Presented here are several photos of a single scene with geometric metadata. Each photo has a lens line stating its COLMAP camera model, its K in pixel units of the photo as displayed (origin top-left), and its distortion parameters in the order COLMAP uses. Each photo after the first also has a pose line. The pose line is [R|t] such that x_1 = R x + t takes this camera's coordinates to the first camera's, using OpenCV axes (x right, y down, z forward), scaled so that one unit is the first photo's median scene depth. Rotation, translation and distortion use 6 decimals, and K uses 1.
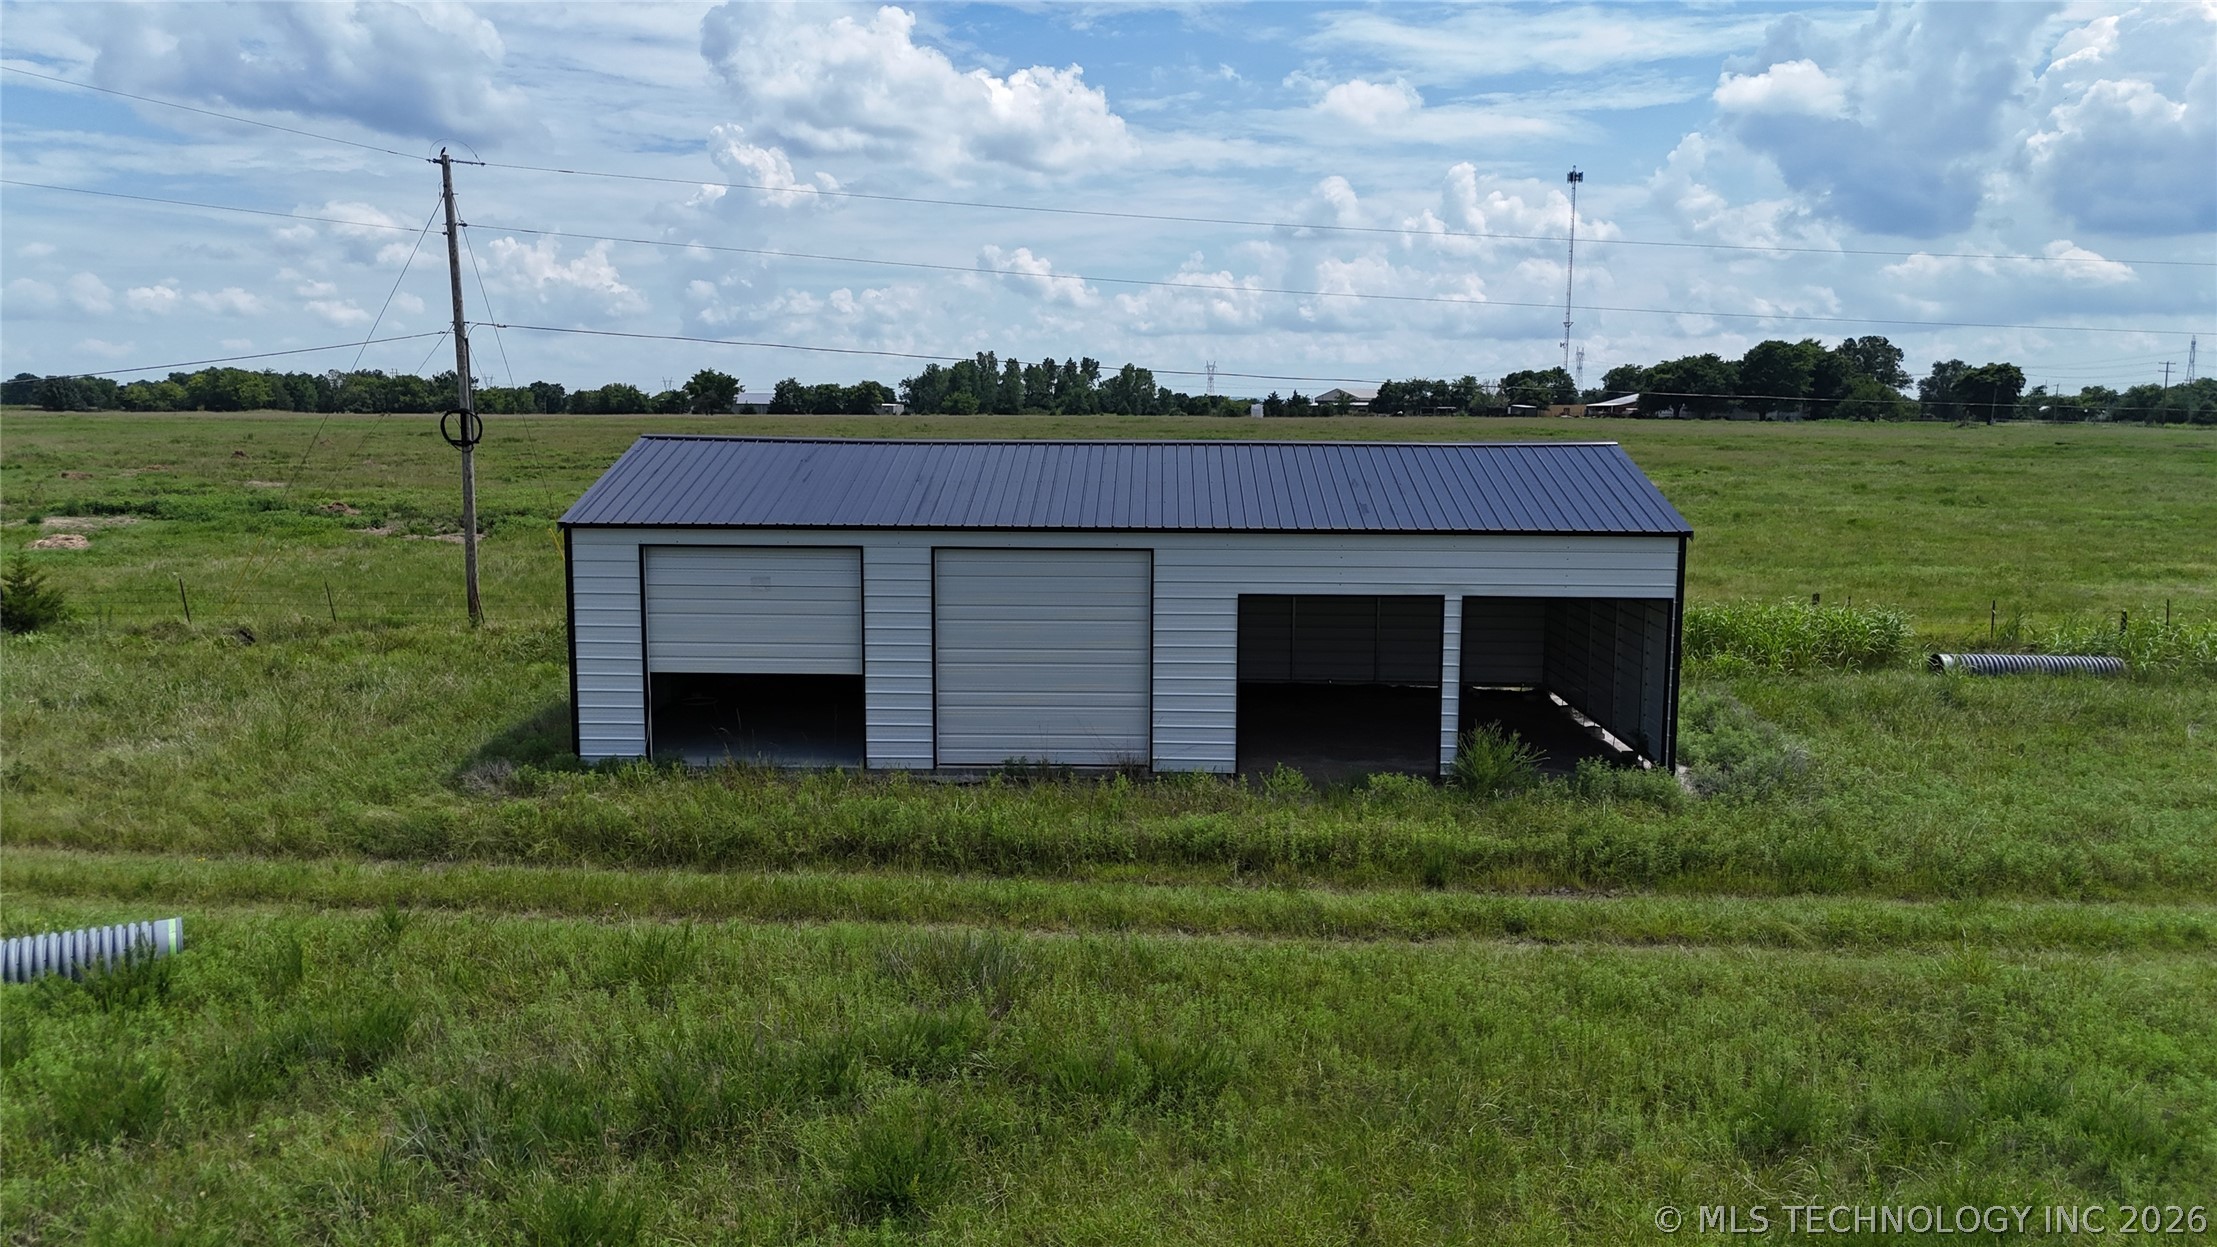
lens RADIAL K [[1628.9, 0, 1109.0], [0, 1628.9, 633.9], [0, 0, 1]] dist [0.080446, -0.082397]
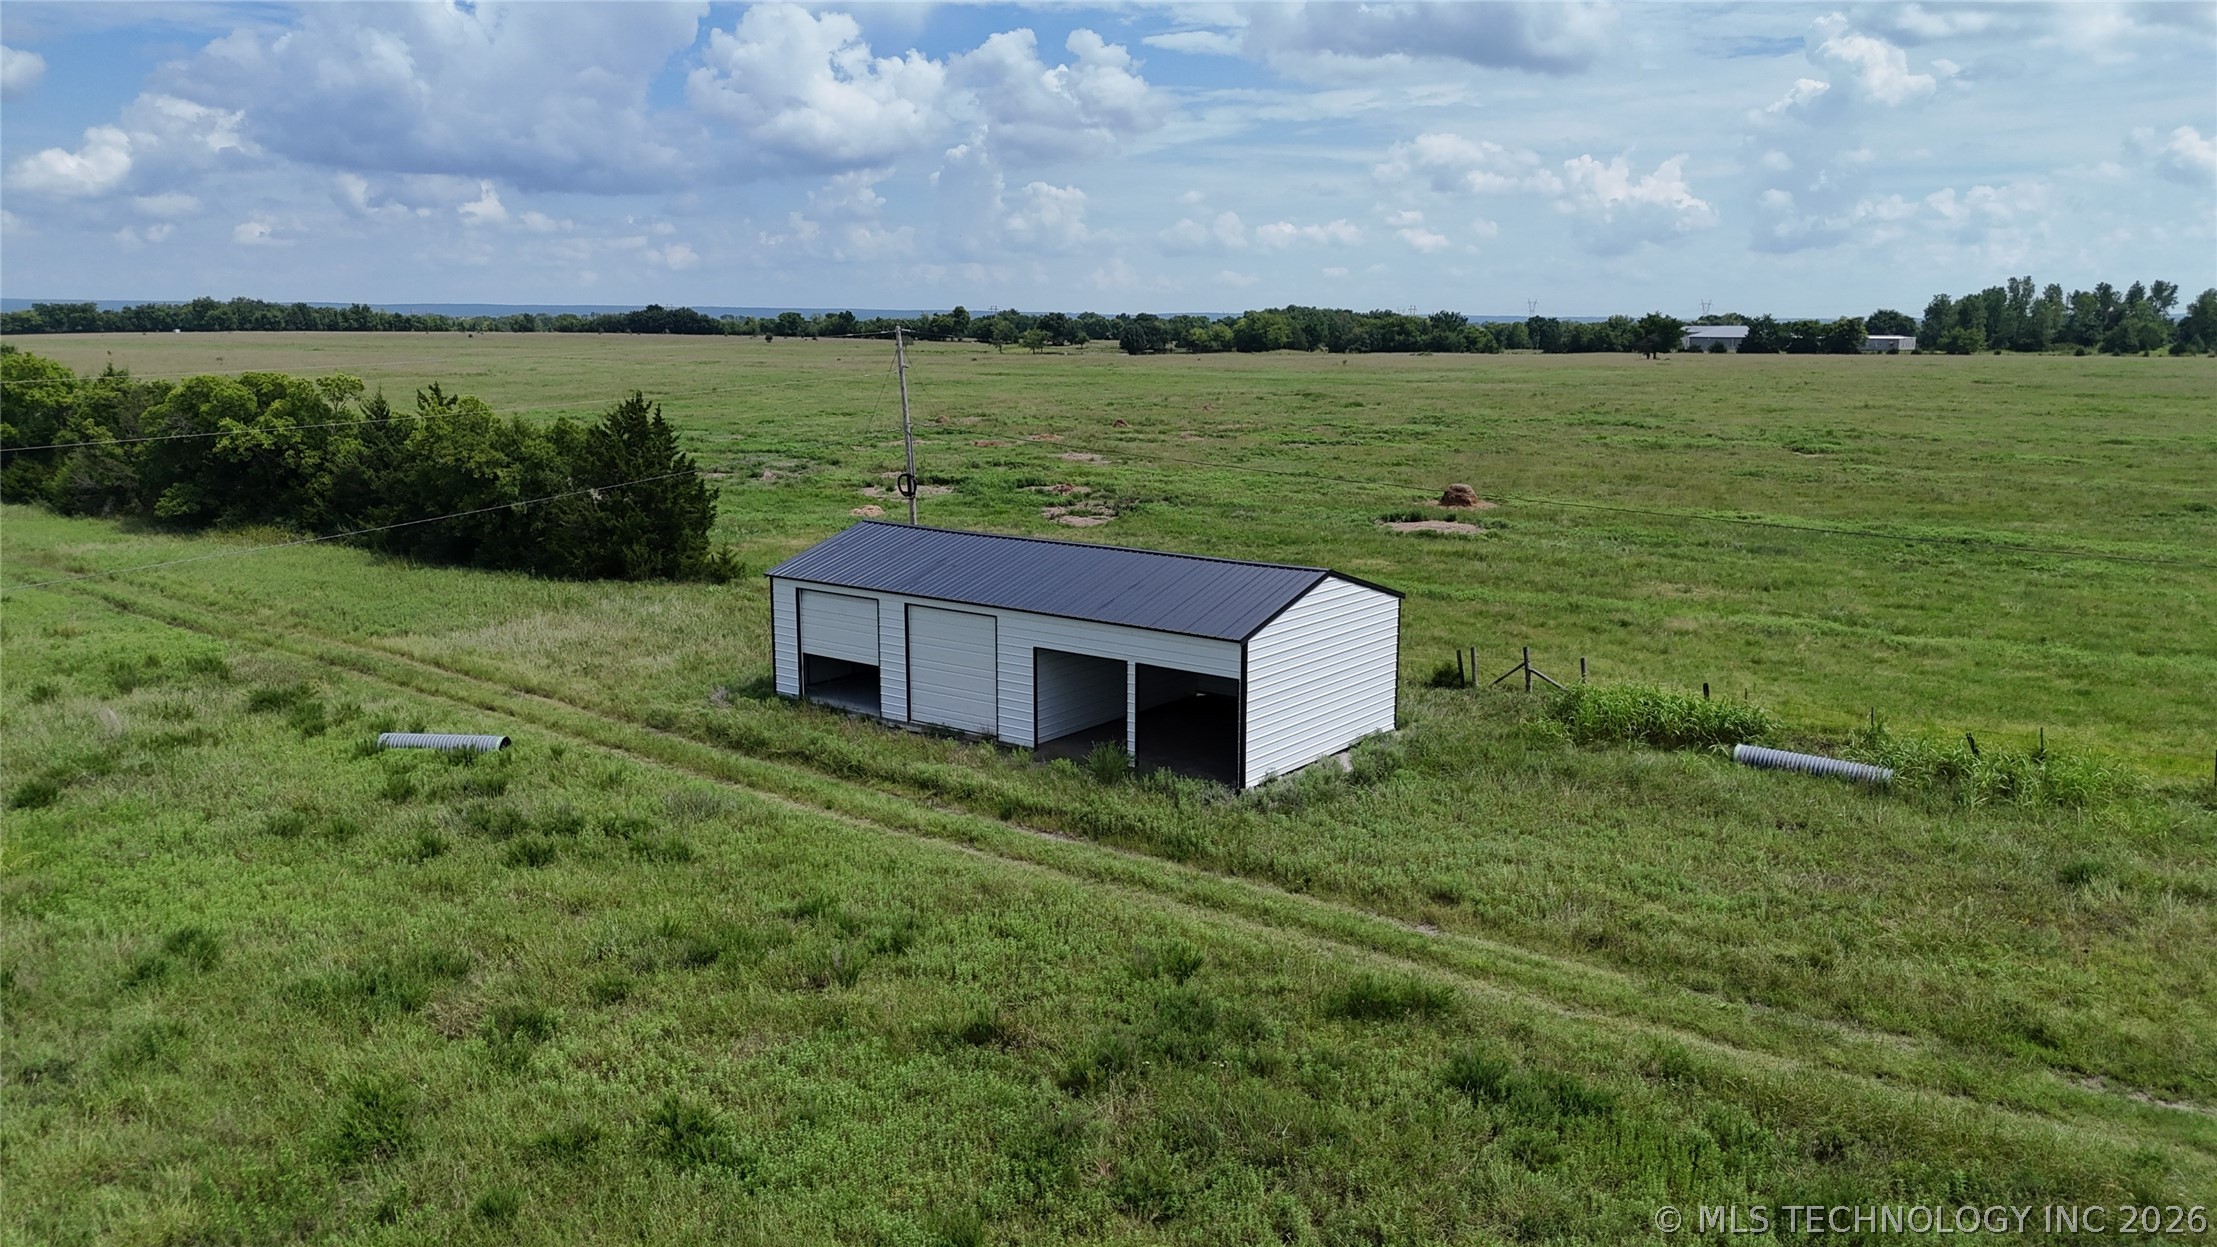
lens RADIAL K [[1628.9, 0, 1109.0], [0, 1628.9, 633.9], [0, 0, 1]] dist [0.080446, -0.082397]
pose [[0.818371, 0.105945, -0.564841, 1.114781], [-0.079056, 0.994270, 0.071951, -0.167929], [0.569227, -0.014229, 0.822057, -0.389684]]
